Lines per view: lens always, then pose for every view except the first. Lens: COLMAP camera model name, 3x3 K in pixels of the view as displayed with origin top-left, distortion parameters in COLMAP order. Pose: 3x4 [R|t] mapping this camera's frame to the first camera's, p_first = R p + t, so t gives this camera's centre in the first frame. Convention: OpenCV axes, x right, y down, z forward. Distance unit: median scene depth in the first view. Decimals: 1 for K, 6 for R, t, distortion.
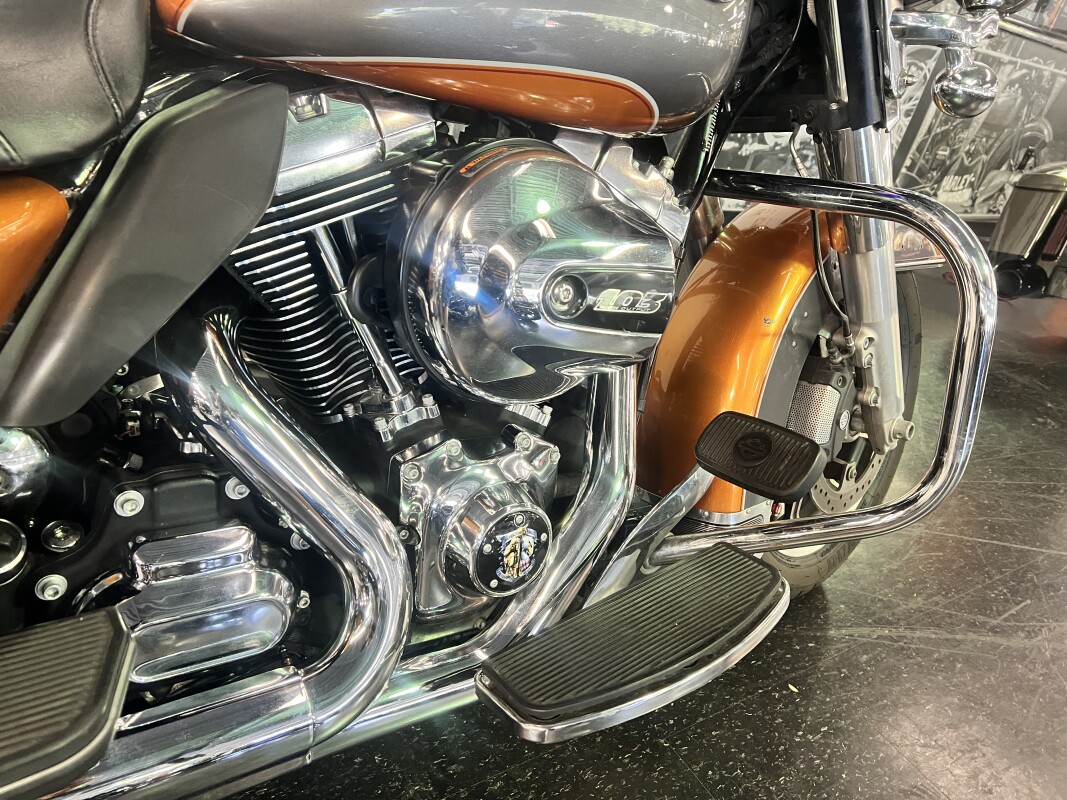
lens RADIAL K [[799.4, 0, 533.5], [0, 799.4, 400.0], [0, 0, 1]] dist [0.003398, -0.004369]
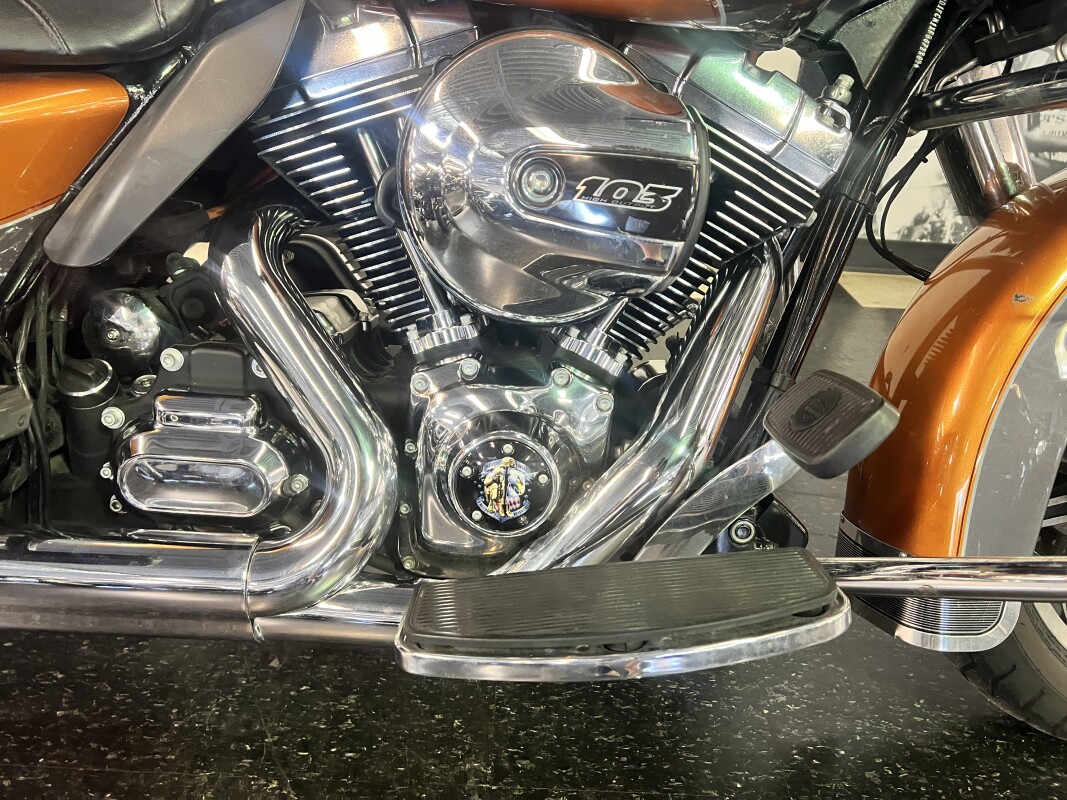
lens RADIAL K [[799.4, 0, 533.5], [0, 799.4, 400.0], [0, 0, 1]] dist [0.003398, -0.004369]
pose [[0.821487, 0.098429, -0.561668, 0.503054], [-0.155302, 0.986374, -0.054287, 0.140305], [0.548671, 0.131825, 0.825580, 0.270632]]
